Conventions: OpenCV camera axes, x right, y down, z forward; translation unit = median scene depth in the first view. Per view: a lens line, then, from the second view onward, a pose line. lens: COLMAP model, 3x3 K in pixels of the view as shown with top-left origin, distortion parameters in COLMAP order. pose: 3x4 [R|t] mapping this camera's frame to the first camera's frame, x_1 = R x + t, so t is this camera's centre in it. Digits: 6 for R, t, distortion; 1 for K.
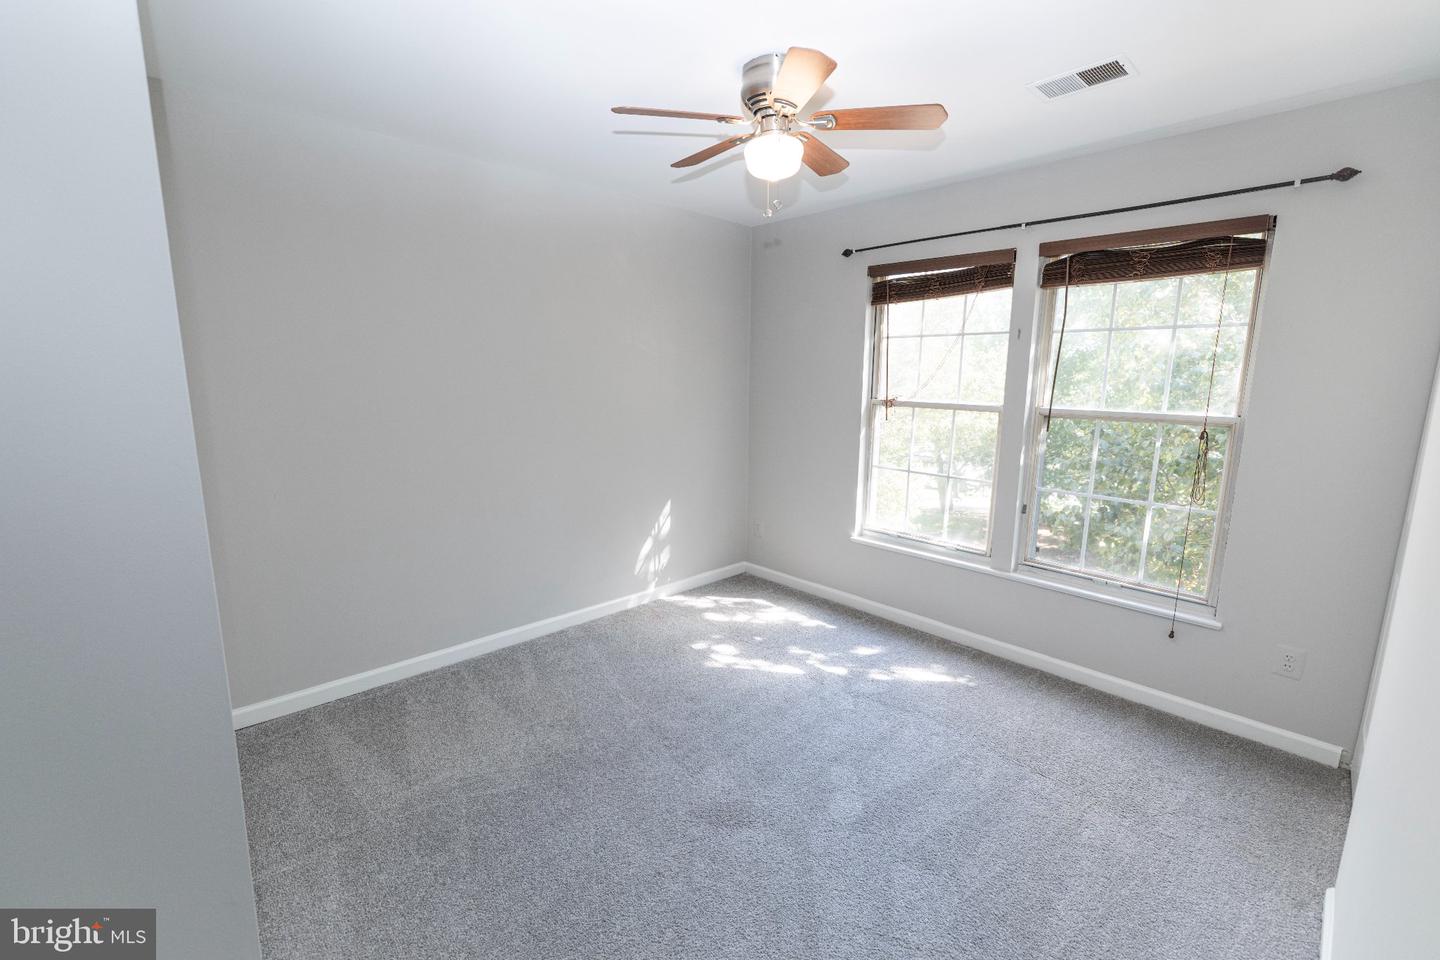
lens RADIAL K [[598.9, 0, 870.9], [0, 598.9, 475.6], [0, 0, 1]] dist [-0.000053, -0.000008]
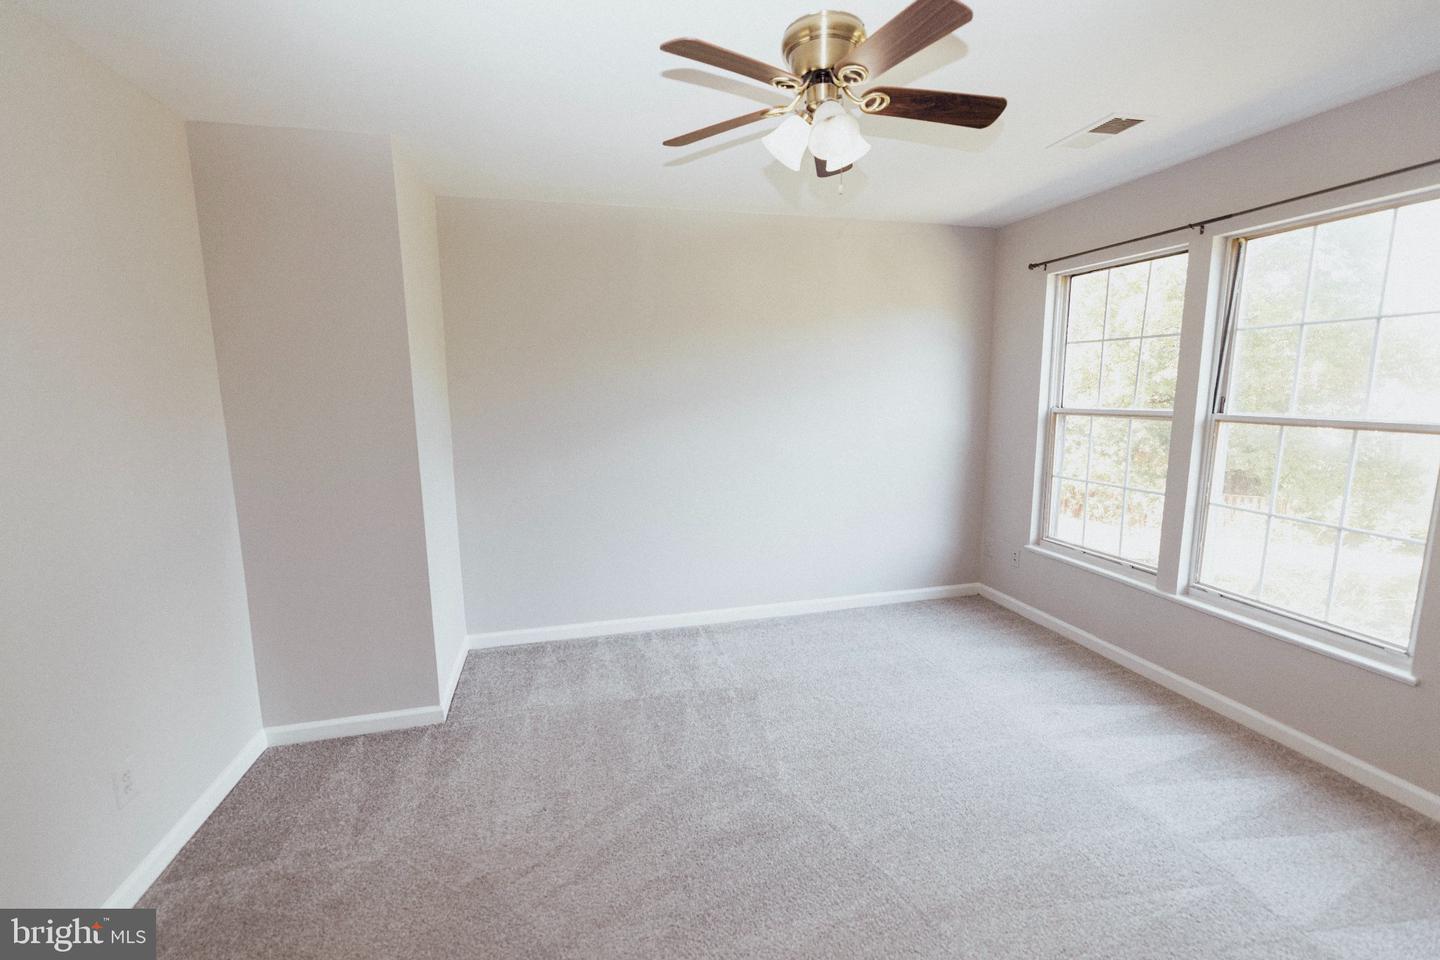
lens RADIAL K [[617.0, 0, 720.0], [0, 617.0, 480.0], [0, 0, 1]] dist [0.000219, 0.000014]
pose [[0.792895, 0.065923, -0.605783, 0.236941], [-0.078016, 0.996932, 0.006375, 0.035984], [0.604344, 0.042206, 0.795605, -0.181958]]
